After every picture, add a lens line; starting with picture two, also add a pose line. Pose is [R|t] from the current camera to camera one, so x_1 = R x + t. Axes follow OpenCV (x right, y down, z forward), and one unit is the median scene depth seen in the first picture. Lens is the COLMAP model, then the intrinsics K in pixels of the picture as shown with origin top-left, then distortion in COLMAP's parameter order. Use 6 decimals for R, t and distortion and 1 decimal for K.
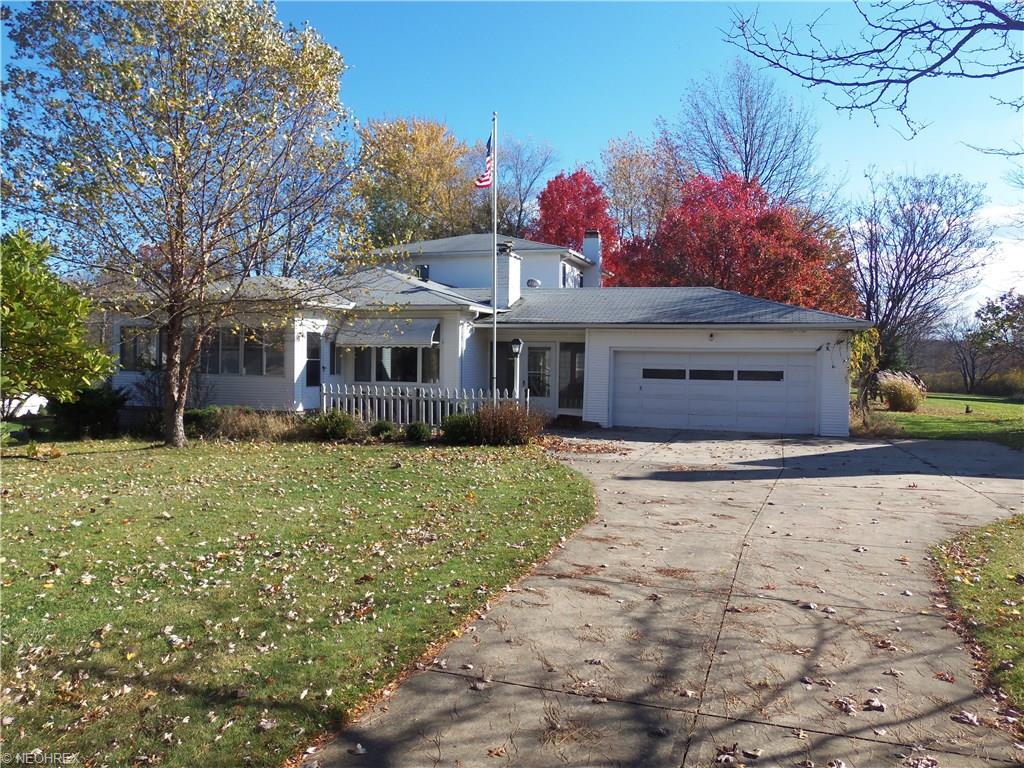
lens RADIAL K [[792.1, 0, 535.4], [0, 792.1, 398.4], [0, 0, 1]] dist [-0.057223, 0.039073]
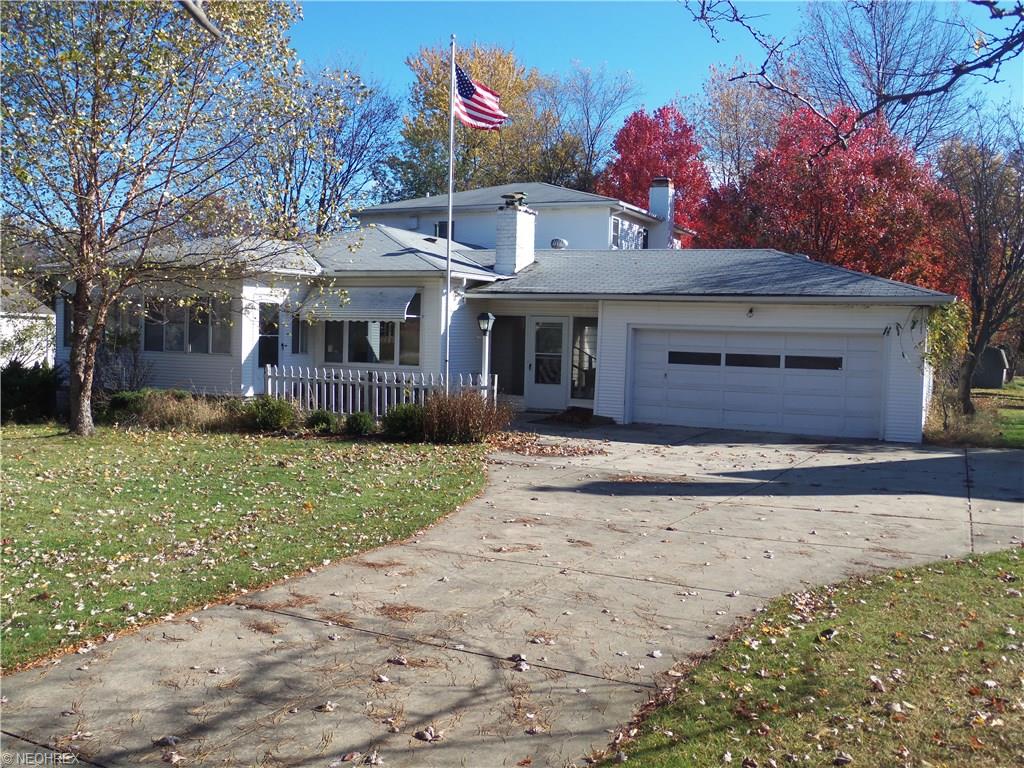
lens RADIAL K [[971.0, 0, 507.9], [0, 971.0, 392.5], [0, 0, 1]] dist [-0.113213, 0.000000]
pose [[0.991519, 0.018553, -0.128634, 0.113464], [-0.017454, 0.999801, 0.009665, -0.003153], [0.128788, -0.007338, 0.991645, 0.013563]]
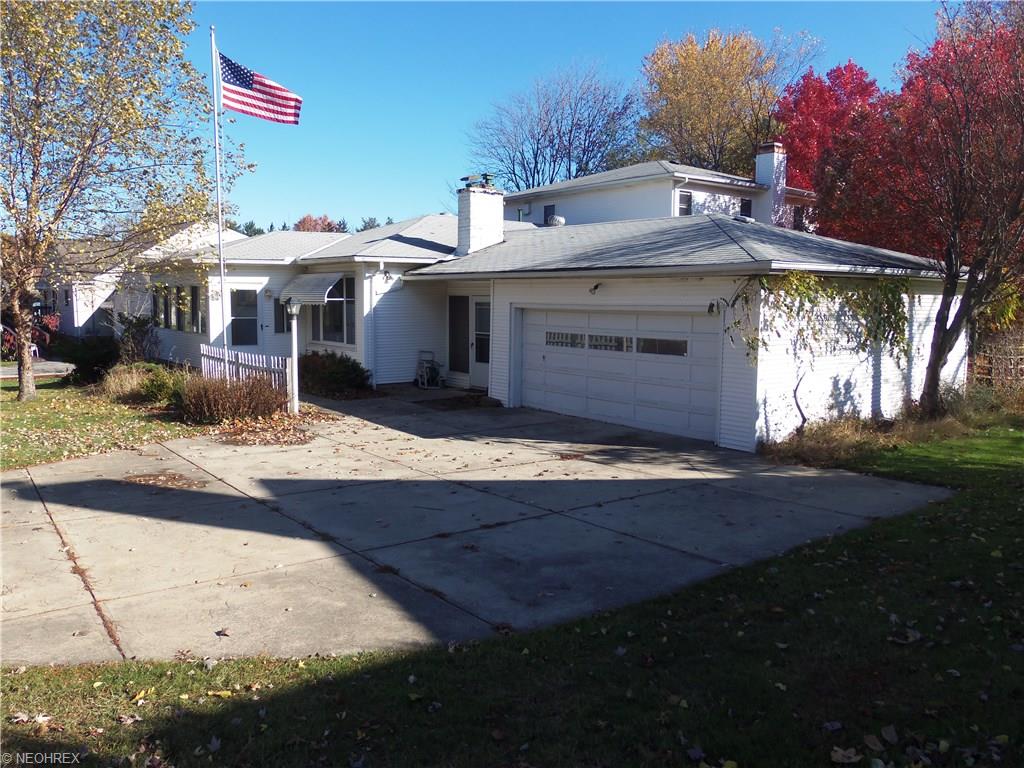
lens RADIAL K [[792.1, 0, 504.3], [0, 792.1, 388.4], [0, 0, 1]] dist [-0.057223, 0.039073]
pose [[0.825146, 0.056306, -0.562107, 0.584562], [-0.023759, 0.997599, 0.065053, -0.035856], [0.564420, -0.040323, 0.824502, 0.401717]]
